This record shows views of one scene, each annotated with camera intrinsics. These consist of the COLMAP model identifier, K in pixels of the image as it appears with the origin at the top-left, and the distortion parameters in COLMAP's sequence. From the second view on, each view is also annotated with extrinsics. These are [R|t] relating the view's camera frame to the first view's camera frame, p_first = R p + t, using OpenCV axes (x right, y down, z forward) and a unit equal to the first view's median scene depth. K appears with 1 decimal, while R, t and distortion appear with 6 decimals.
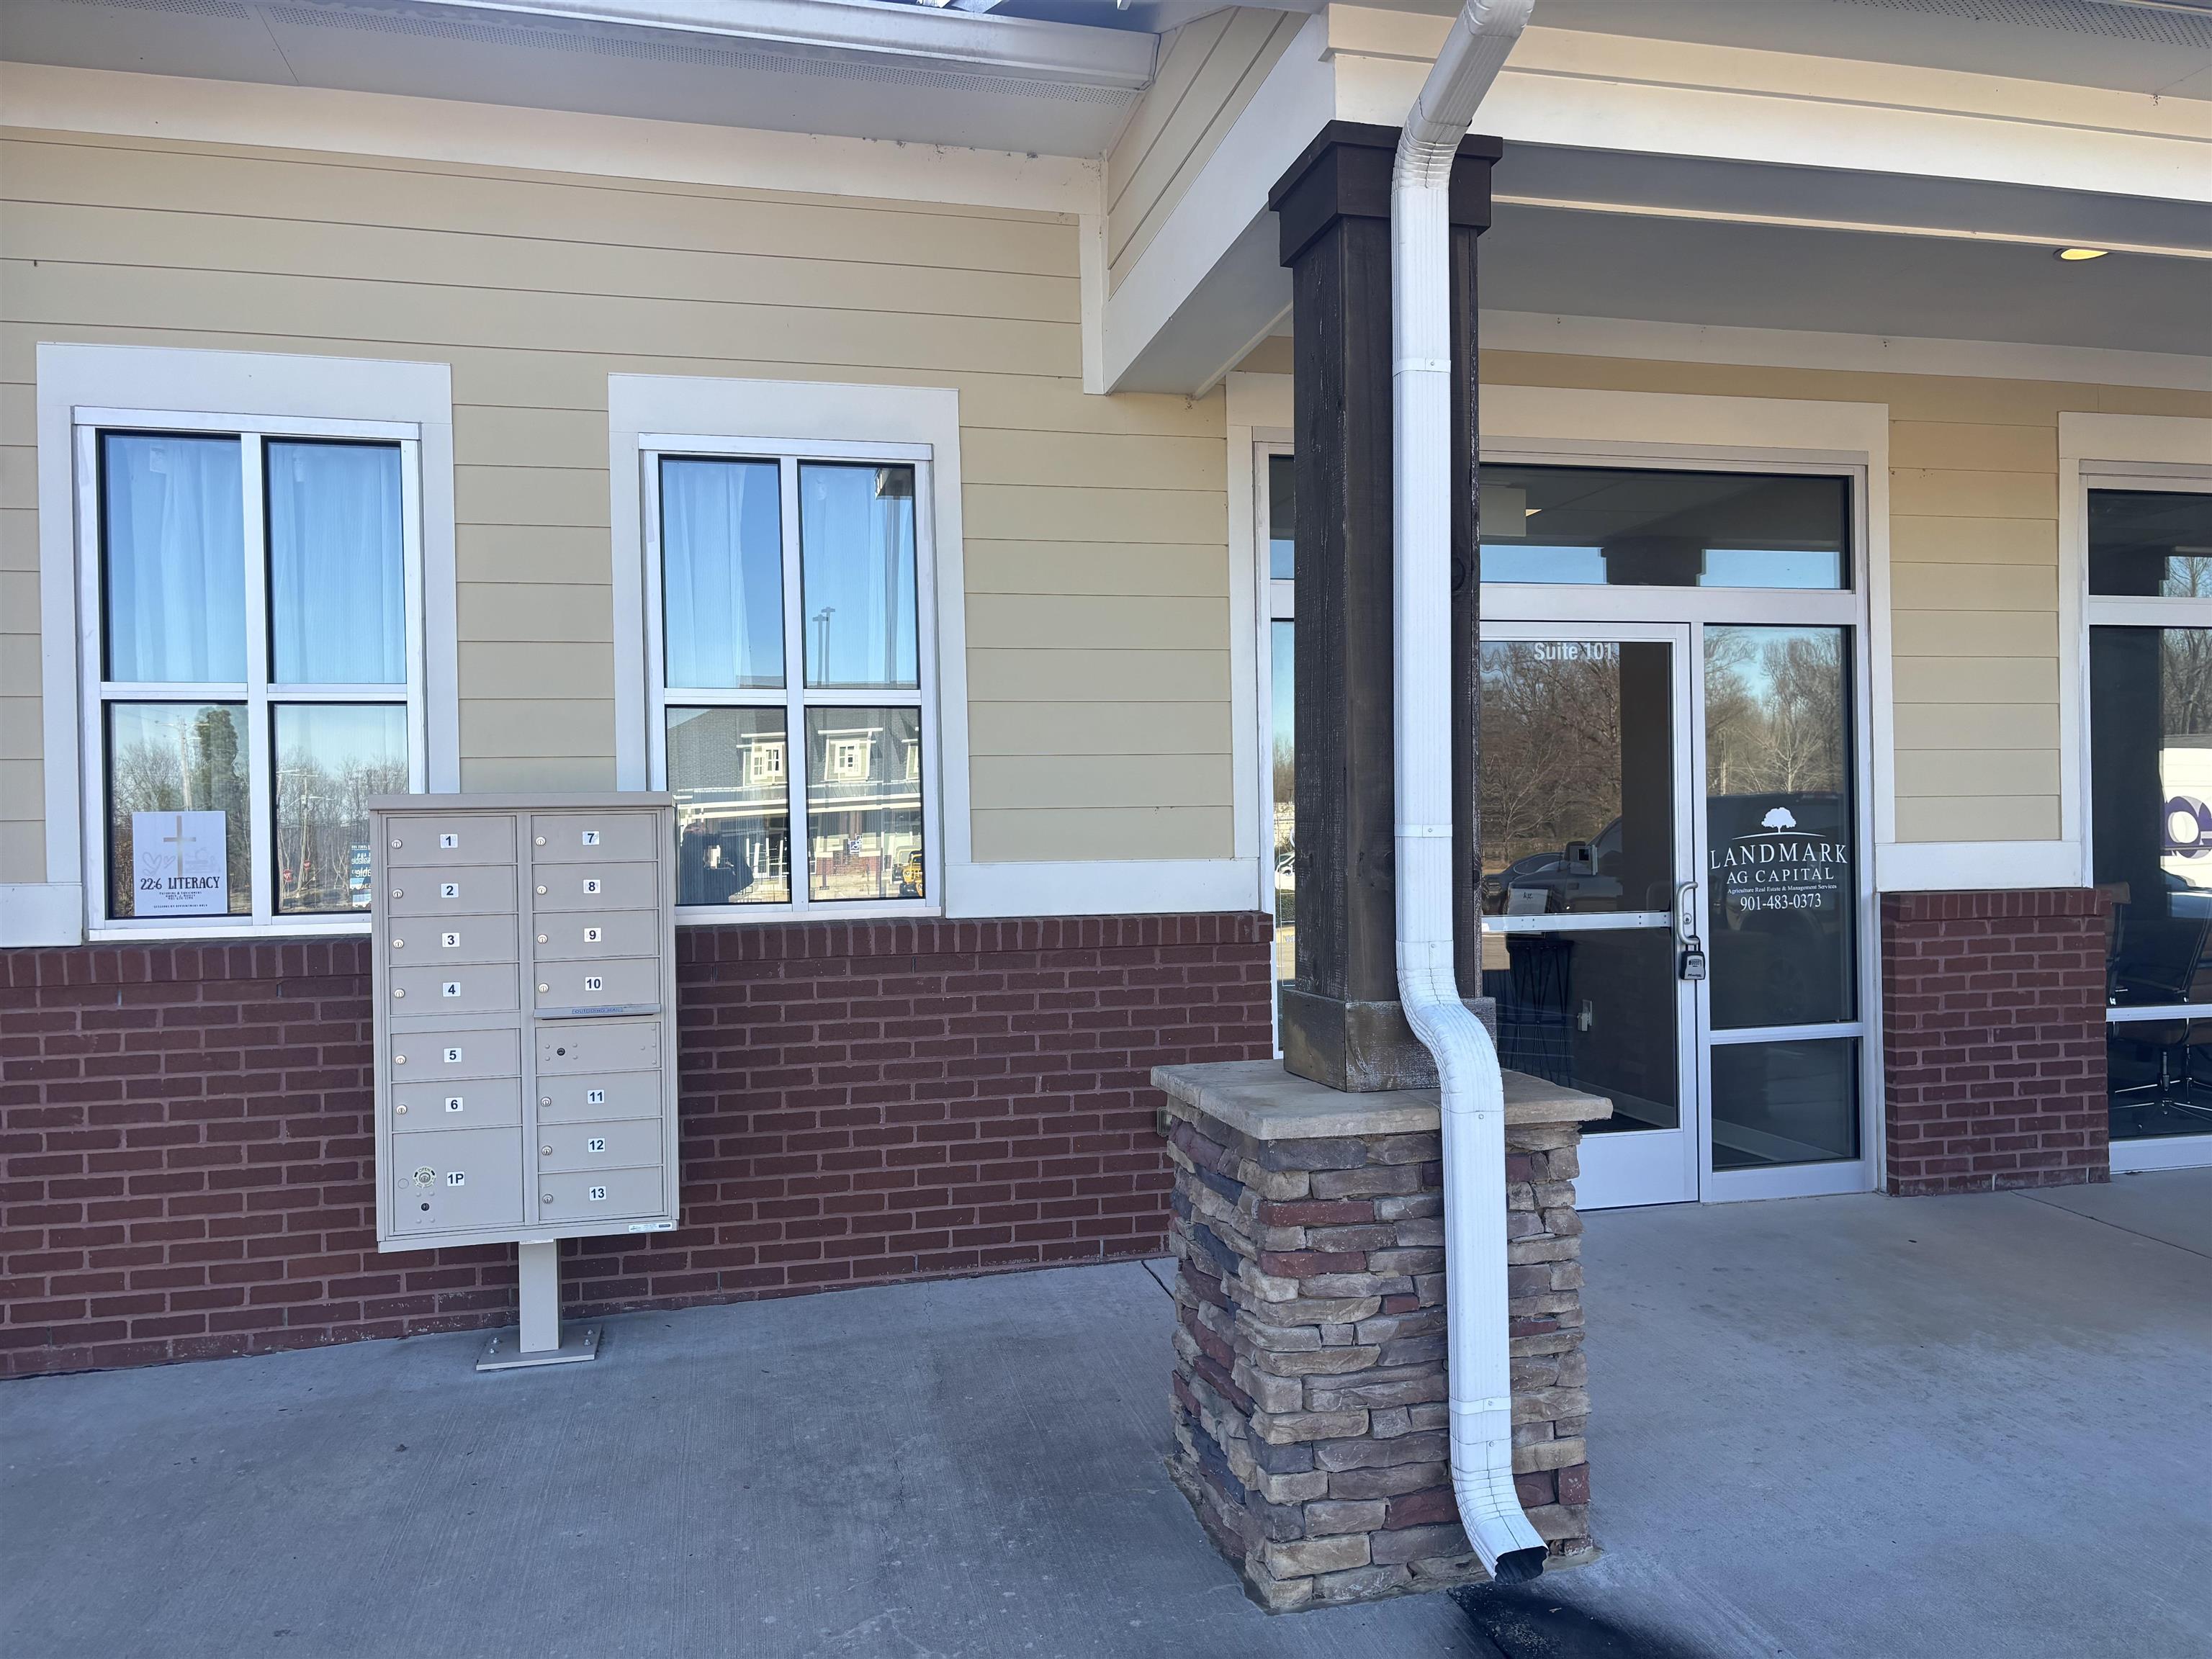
lens RADIAL K [[1651.5, 0, 1110.7], [0, 1651.5, 840.4], [0, 0, 1]] dist [0.010076, -0.010240]
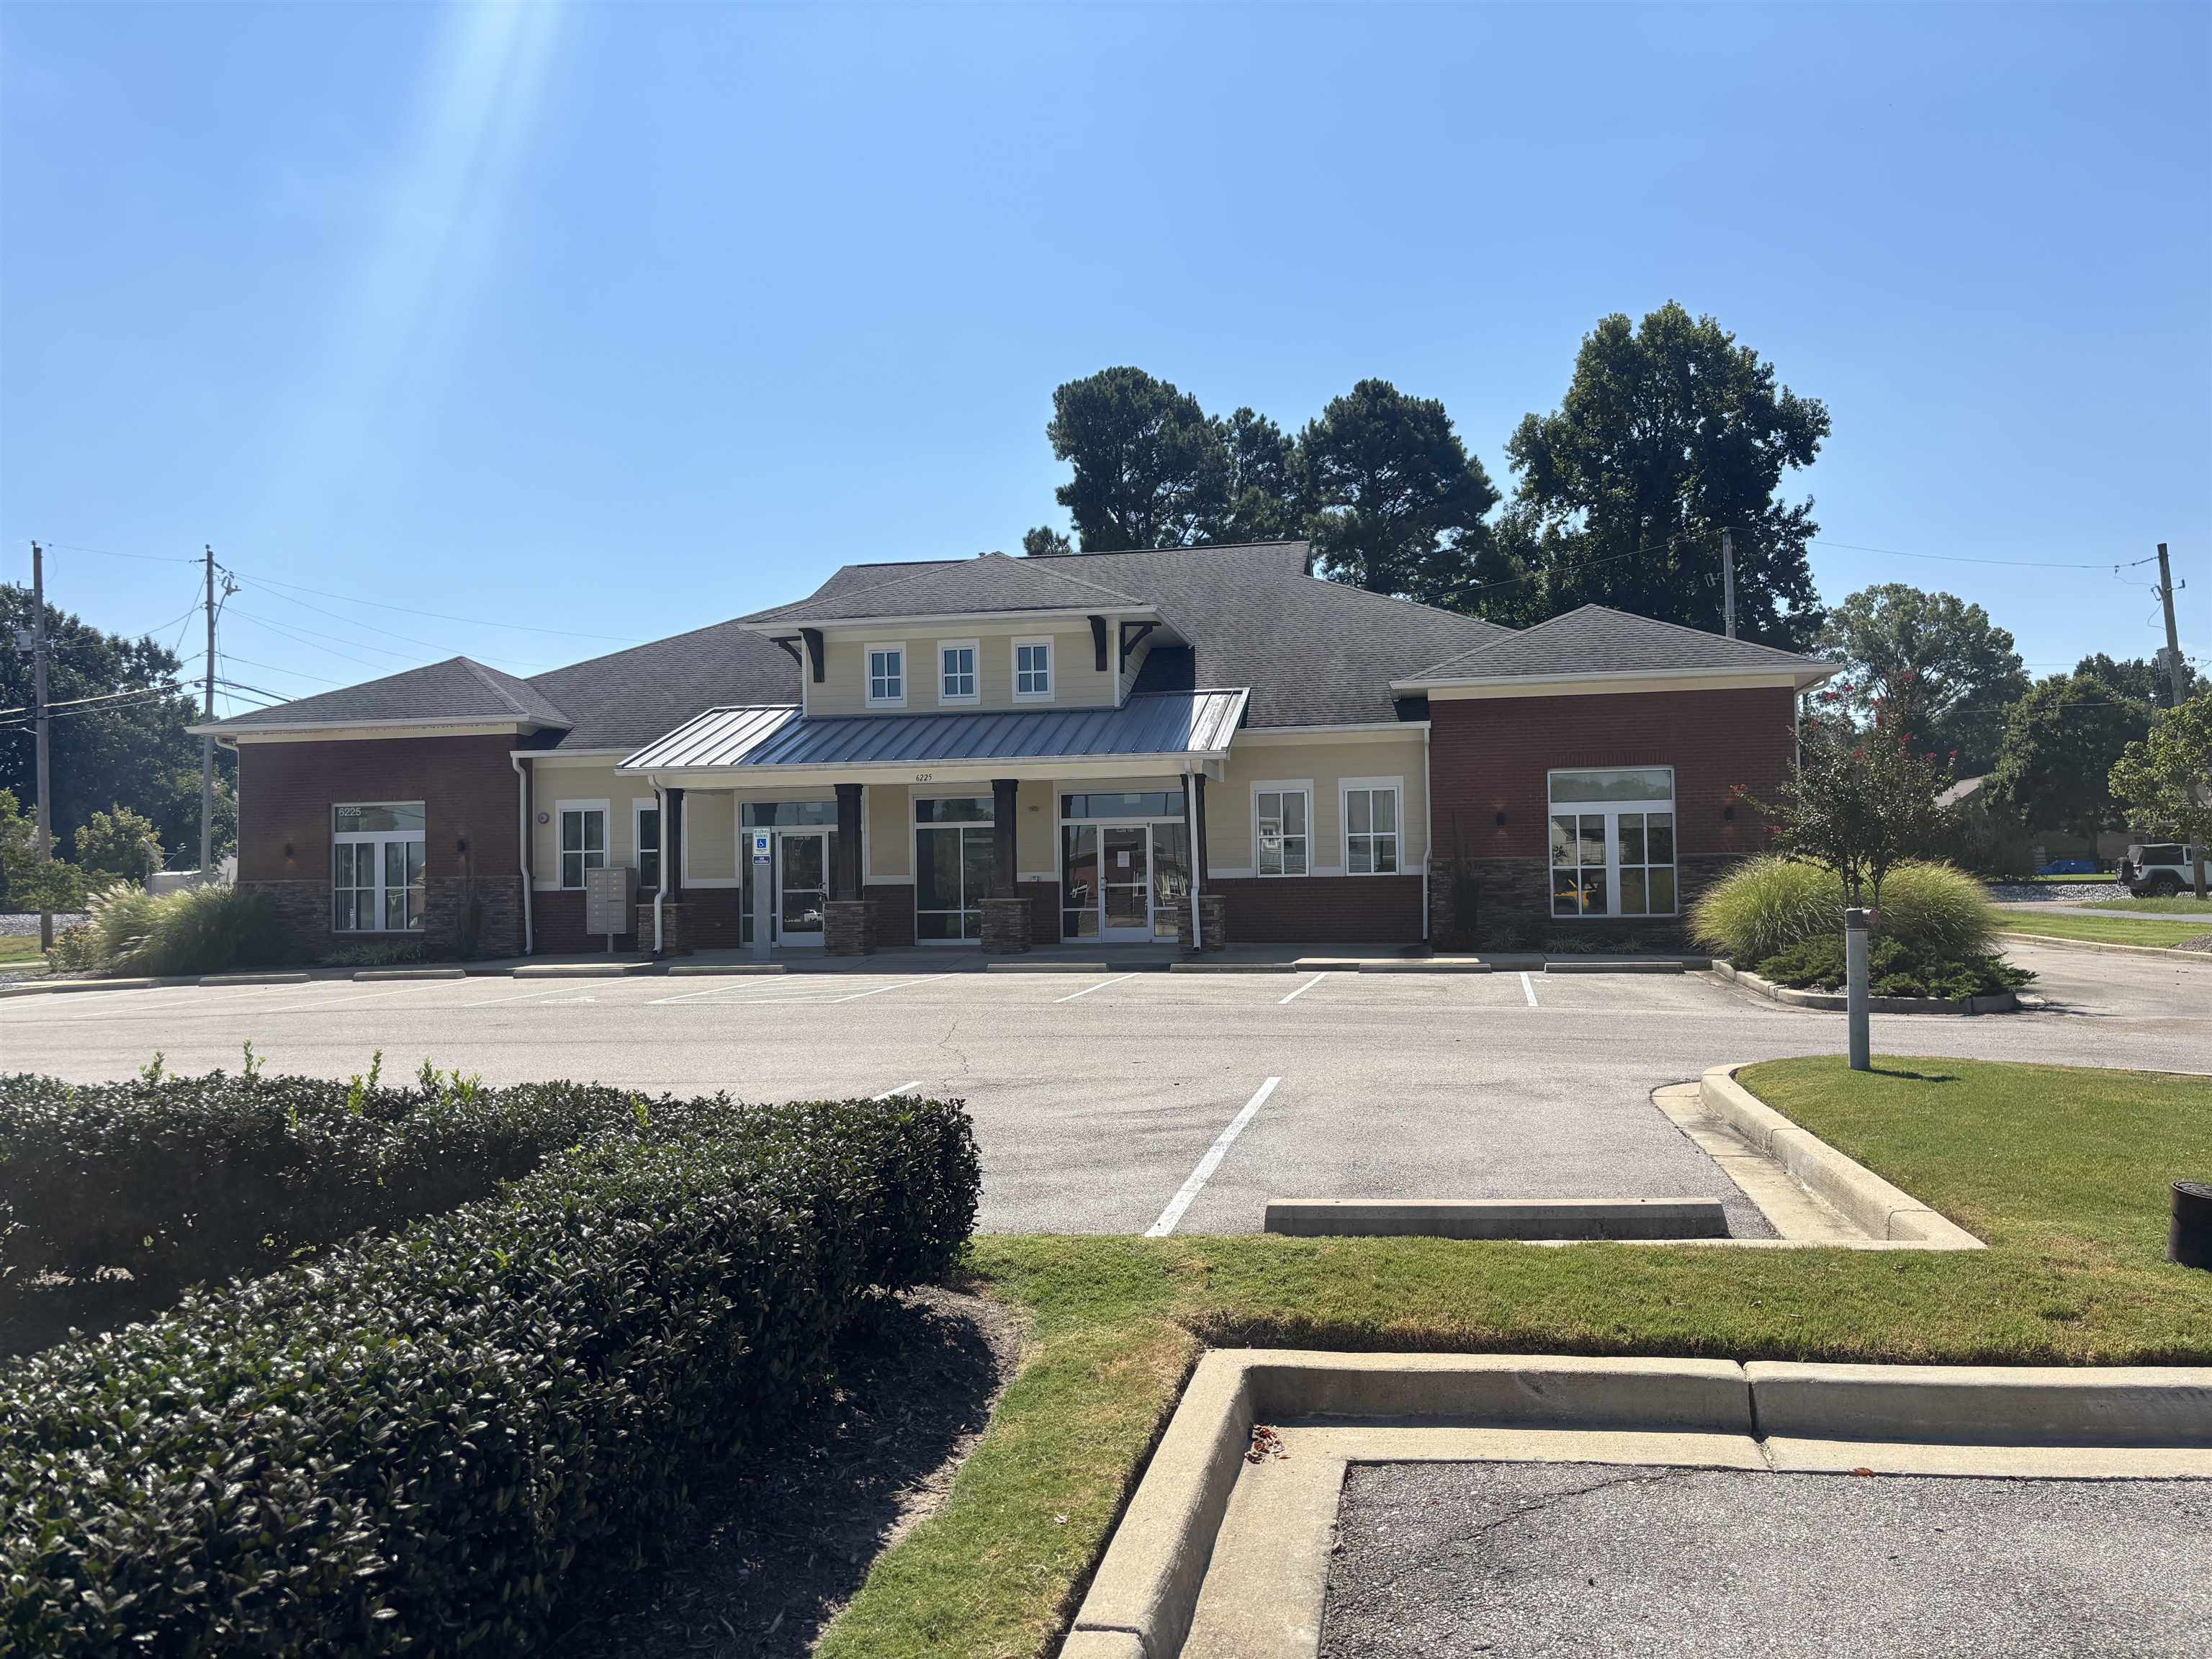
lens RADIAL K [[1651.5, 0, 1117.9], [0, 1651.5, 841.3], [0, 0, 1]] dist [0.010076, -0.010240]
pose [[0.907338, -0.009031, -0.420304, 4.299697], [-0.004147, 0.999528, -0.030429, 0.058129], [0.420381, 0.029353, 0.906873, -4.185614]]
